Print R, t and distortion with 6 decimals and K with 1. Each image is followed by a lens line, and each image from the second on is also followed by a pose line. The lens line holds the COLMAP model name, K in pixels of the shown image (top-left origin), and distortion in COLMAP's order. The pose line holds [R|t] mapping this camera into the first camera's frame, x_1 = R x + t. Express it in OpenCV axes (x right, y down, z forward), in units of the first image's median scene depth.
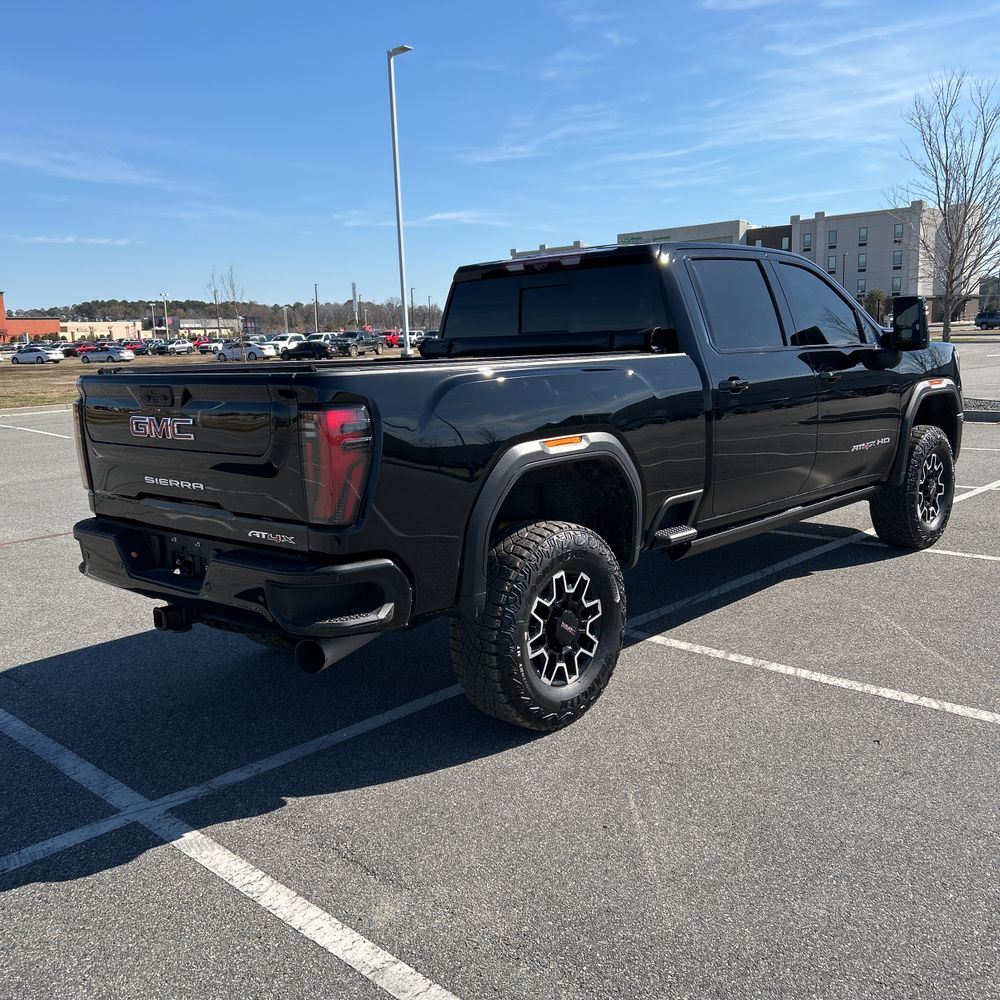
lens RADIAL K [[1011.0, 0, 484.4], [0, 1011.0, 493.2], [0, 0, 1]] dist [0.021404, 0.000000]
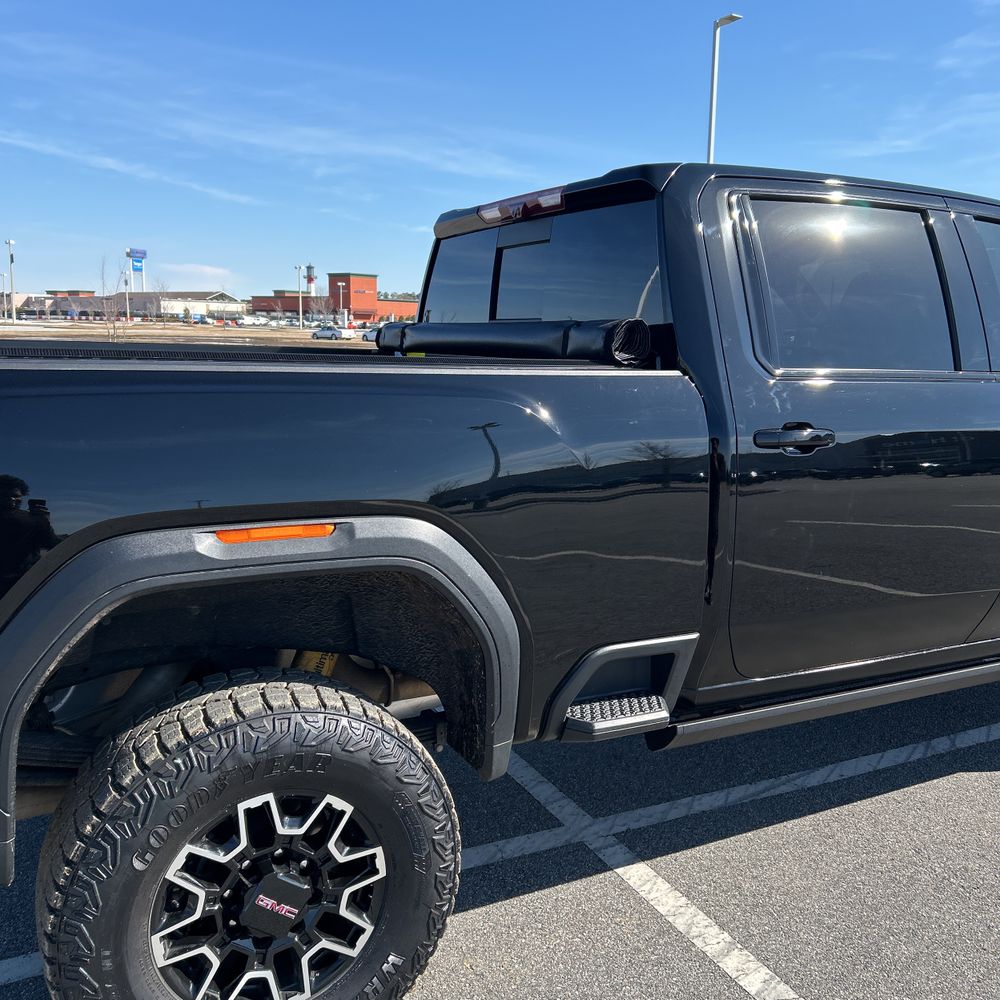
lens RADIAL K [[1011.0, 0, 503.9], [0, 1011.0, 493.6], [0, 0, 1]] dist [0.021404, 0.000000]
pose [[0.948617, 0.104737, -0.298589, 0.309210], [-0.103346, 0.994434, 0.020492, -0.087362], [0.299074, 0.011419, 0.954162, 0.544410]]
